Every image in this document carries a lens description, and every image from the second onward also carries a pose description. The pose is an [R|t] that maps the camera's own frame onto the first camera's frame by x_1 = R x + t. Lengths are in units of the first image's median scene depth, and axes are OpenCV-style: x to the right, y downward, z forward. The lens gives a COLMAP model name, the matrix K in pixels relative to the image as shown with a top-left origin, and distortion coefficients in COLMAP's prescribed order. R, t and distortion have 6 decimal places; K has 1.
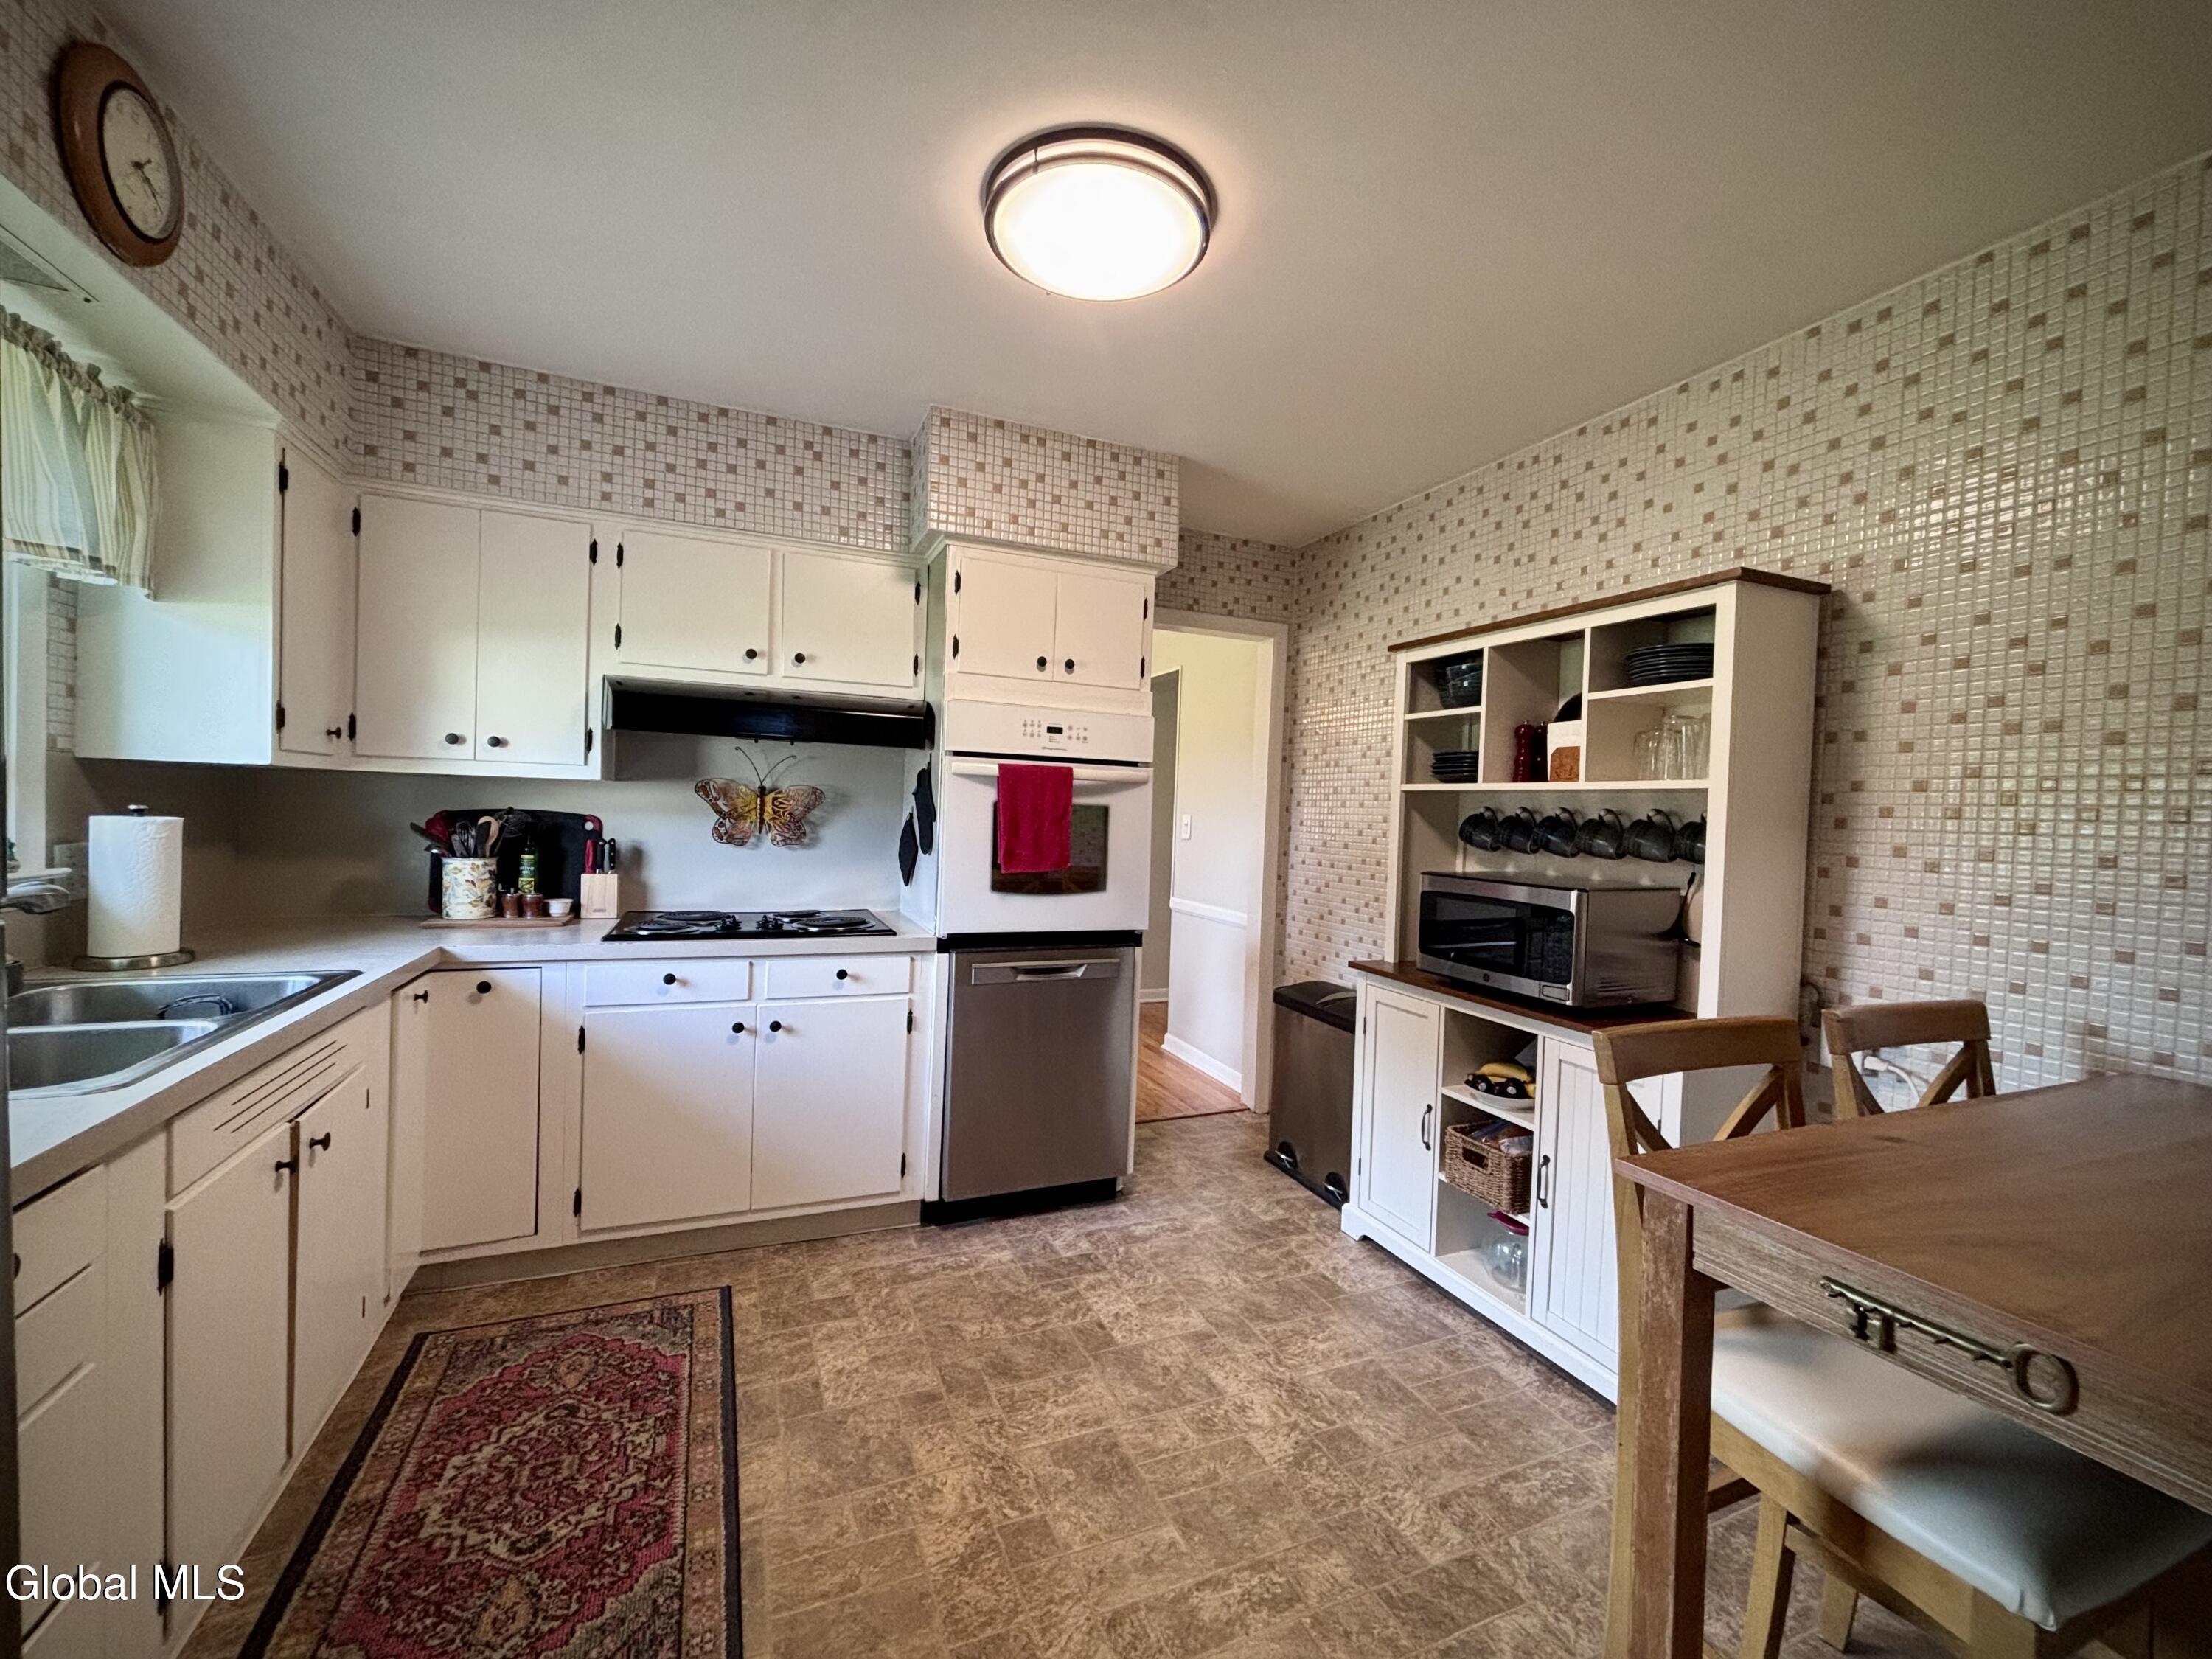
lens RADIAL K [[905.6, 0, 1106.0], [0, 905.6, 829.5], [0, 0, 1]] dist [-0.000060, -0.000015]
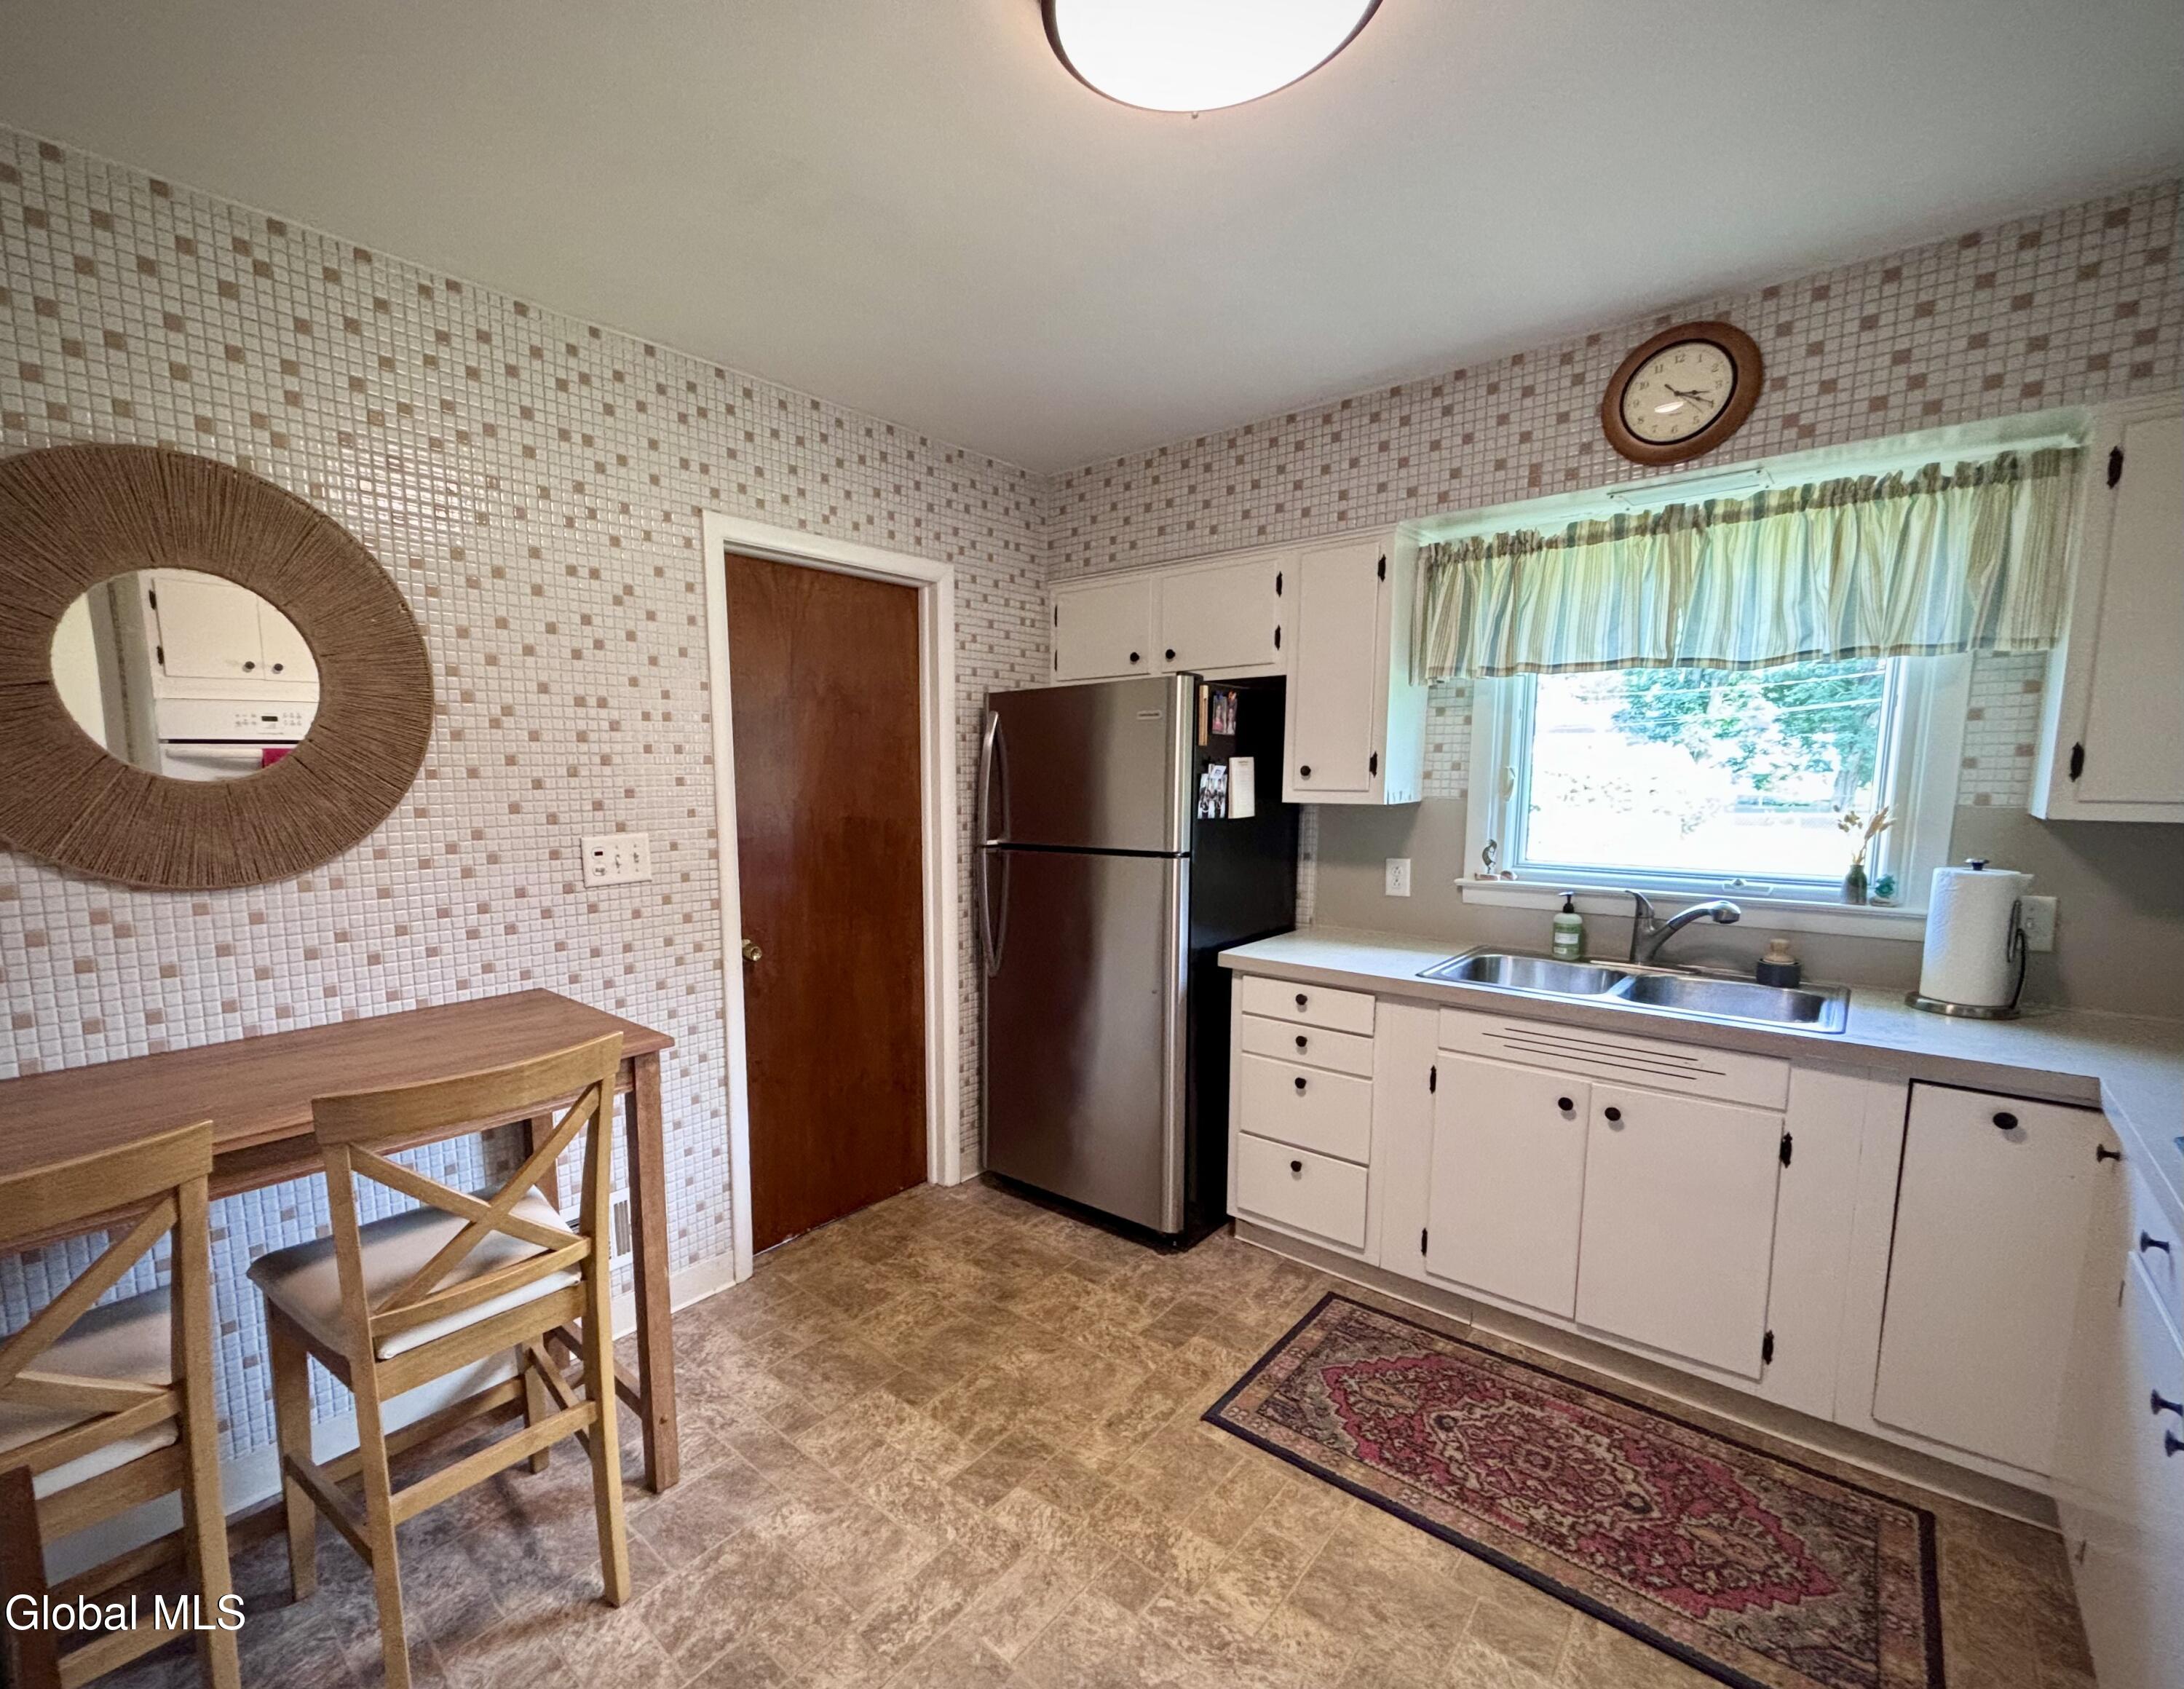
lens RADIAL K [[994.1, 0, 1092.0], [0, 994.1, 844.5], [0, 0, 1]] dist [-0.000444, -0.000078]
pose [[-0.873183, 0.006539, -0.487348, 0.479315], [-0.040219, 0.995533, 0.085419, -0.138283], [0.485730, 0.094187, -0.869020, 1.824488]]
